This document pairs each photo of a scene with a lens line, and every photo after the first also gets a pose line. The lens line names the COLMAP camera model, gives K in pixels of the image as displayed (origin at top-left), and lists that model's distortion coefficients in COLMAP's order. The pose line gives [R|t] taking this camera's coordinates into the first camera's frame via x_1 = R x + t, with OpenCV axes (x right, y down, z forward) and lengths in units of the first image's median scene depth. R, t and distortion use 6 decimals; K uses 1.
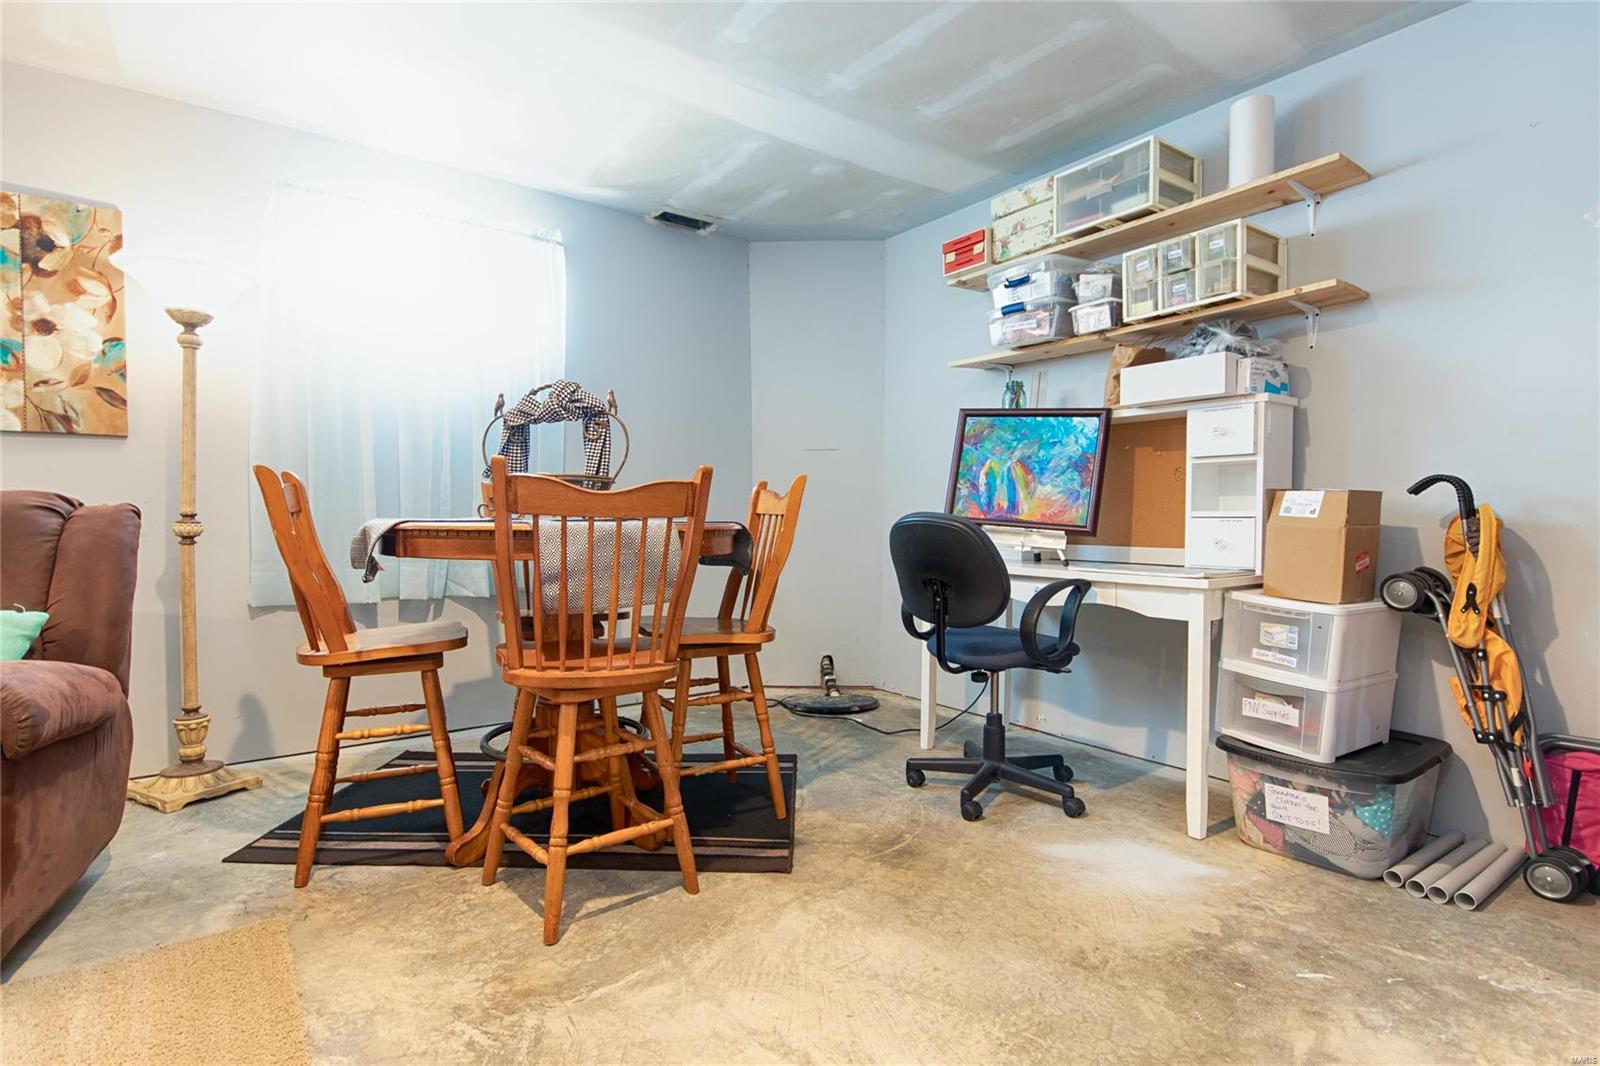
lens RADIAL K [[809.8, 0, 790.6], [0, 809.8, 539.6], [0, 0, 1]] dist [-0.001825, -0.001787]
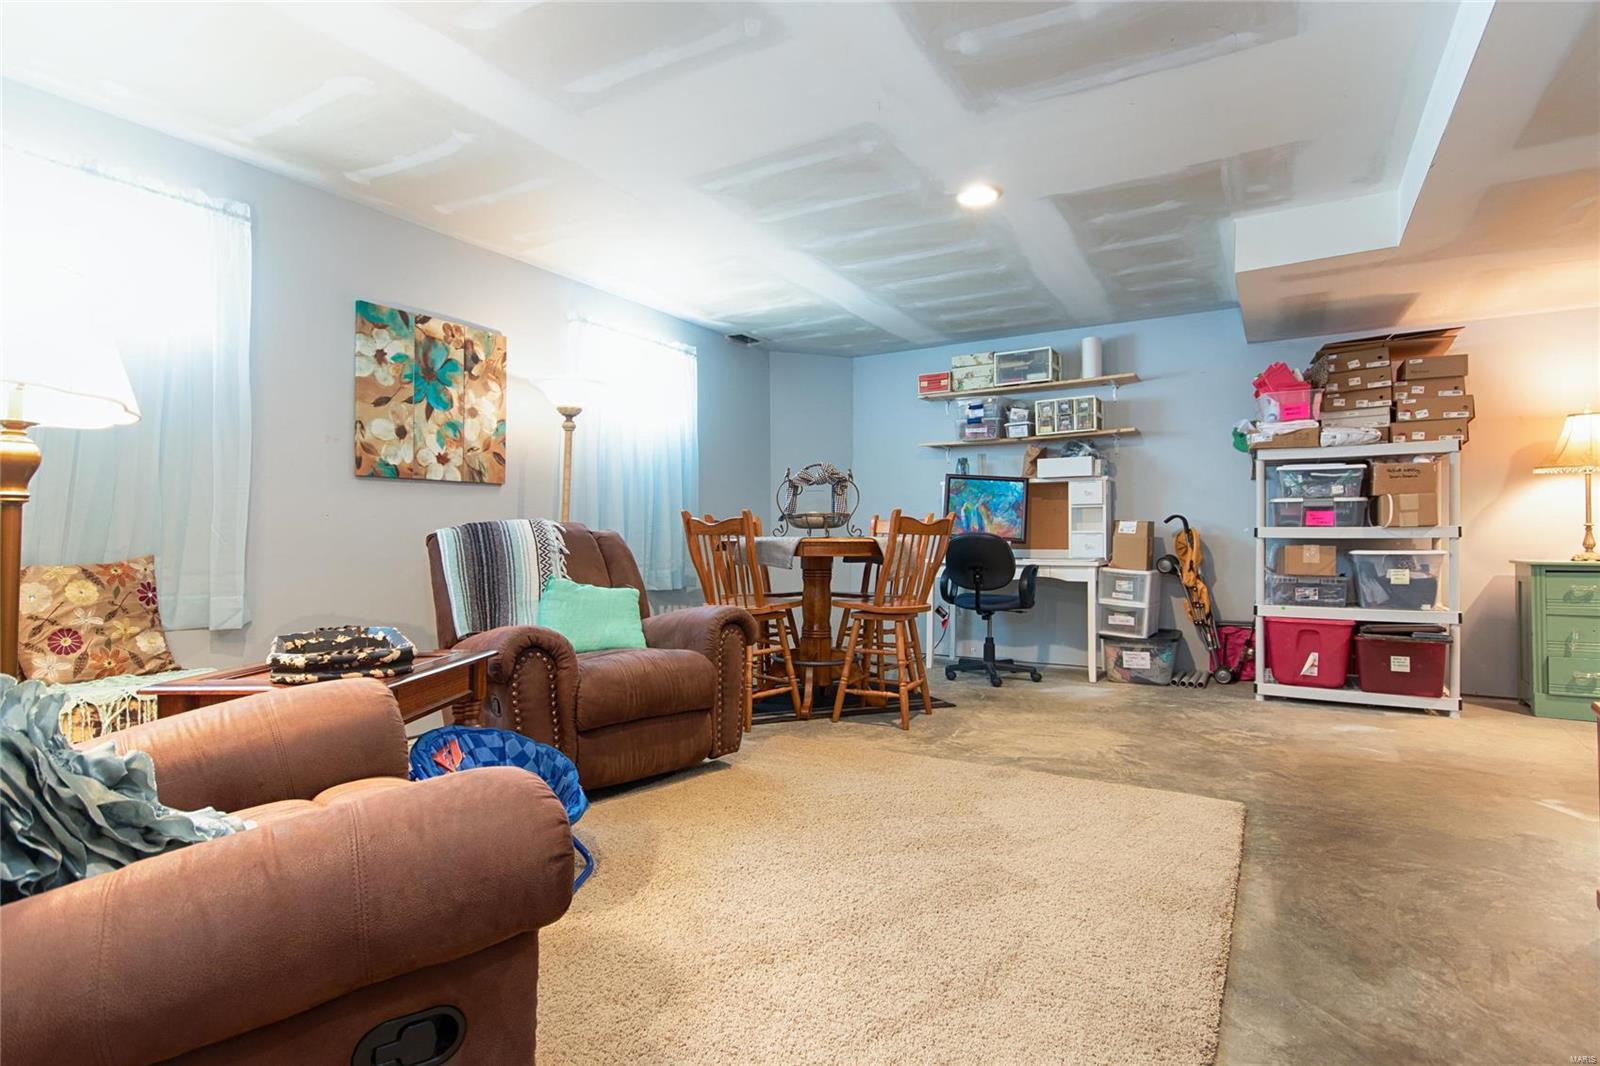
lens RADIAL K [[800.4, 0, 800.0], [0, 800.4, 533.0], [0, 0, 1]] dist [-0.003232, -0.000490]
pose [[0.921715, -0.006406, 0.387816, -1.029937], [0.017786, 0.999510, -0.025762, 0.012248], [-0.387461, 0.030643, 0.921377, -0.667834]]
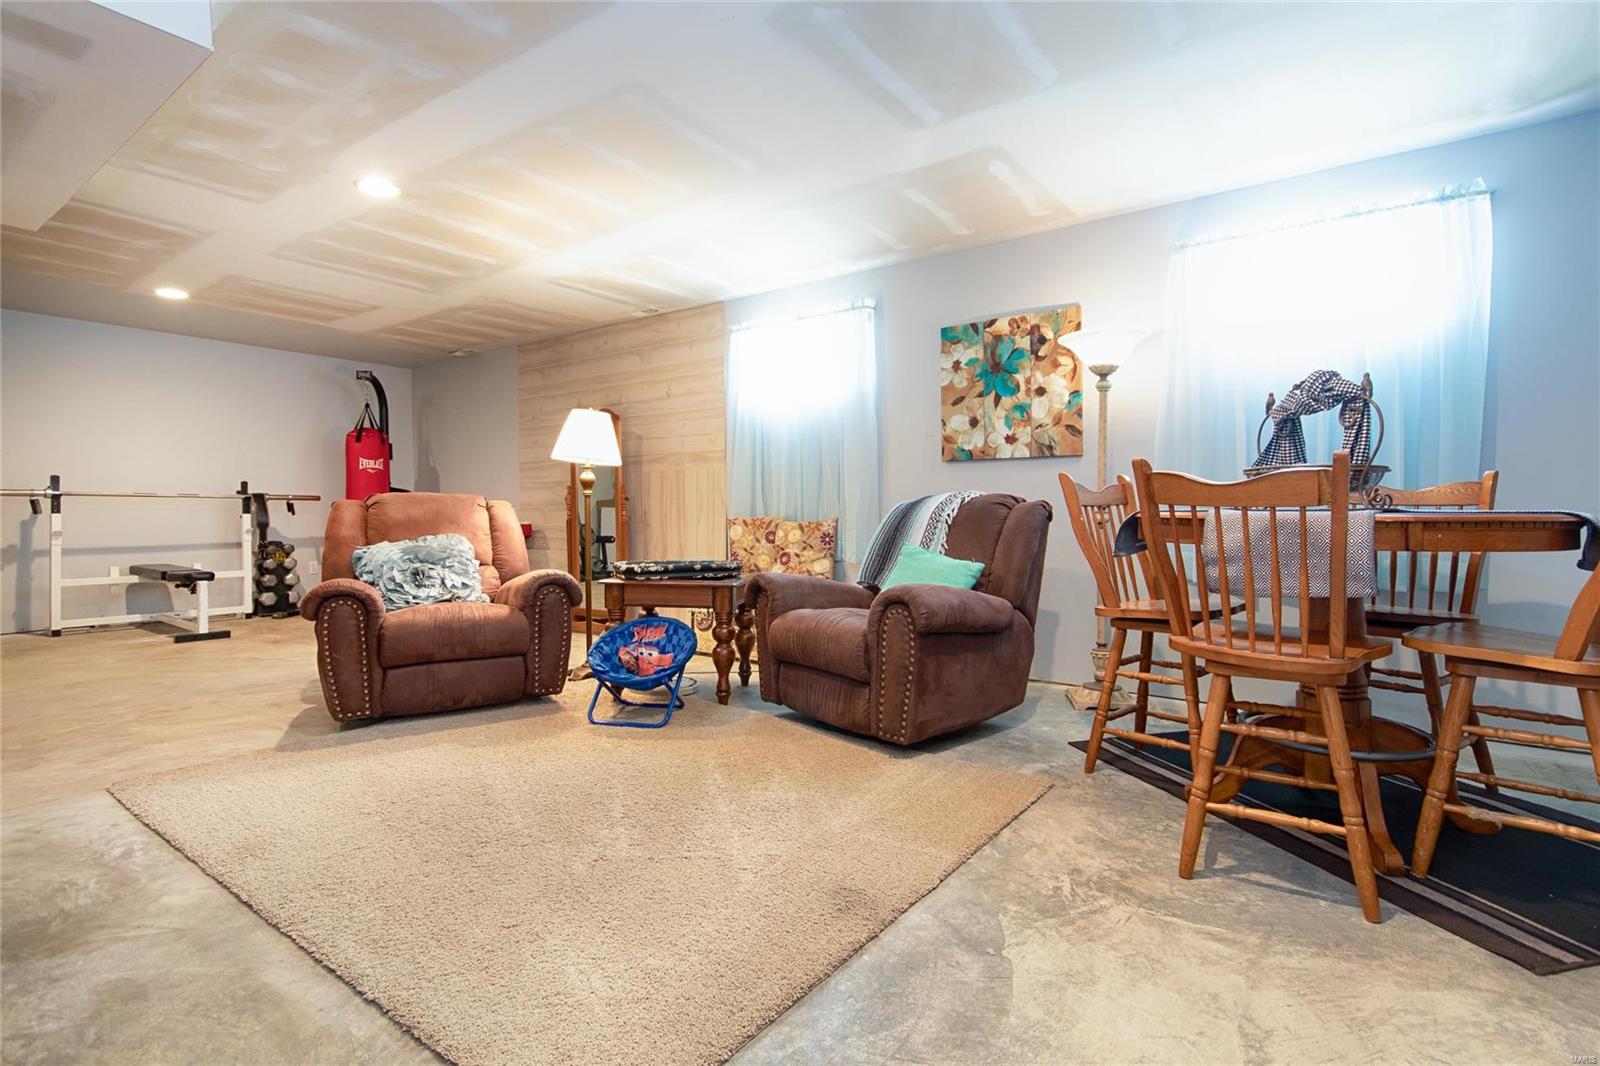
lens RADIAL K [[761.0, 0, 807.6], [0, 761.0, 515.4], [0, 0, 1]] dist [0.011418, 0.000638]
pose [[0.305924, 0.003705, -0.952049, 0.420456], [-0.024296, 0.999697, -0.003916, 0.001516], [0.951746, 0.024329, 0.305922, 0.105183]]
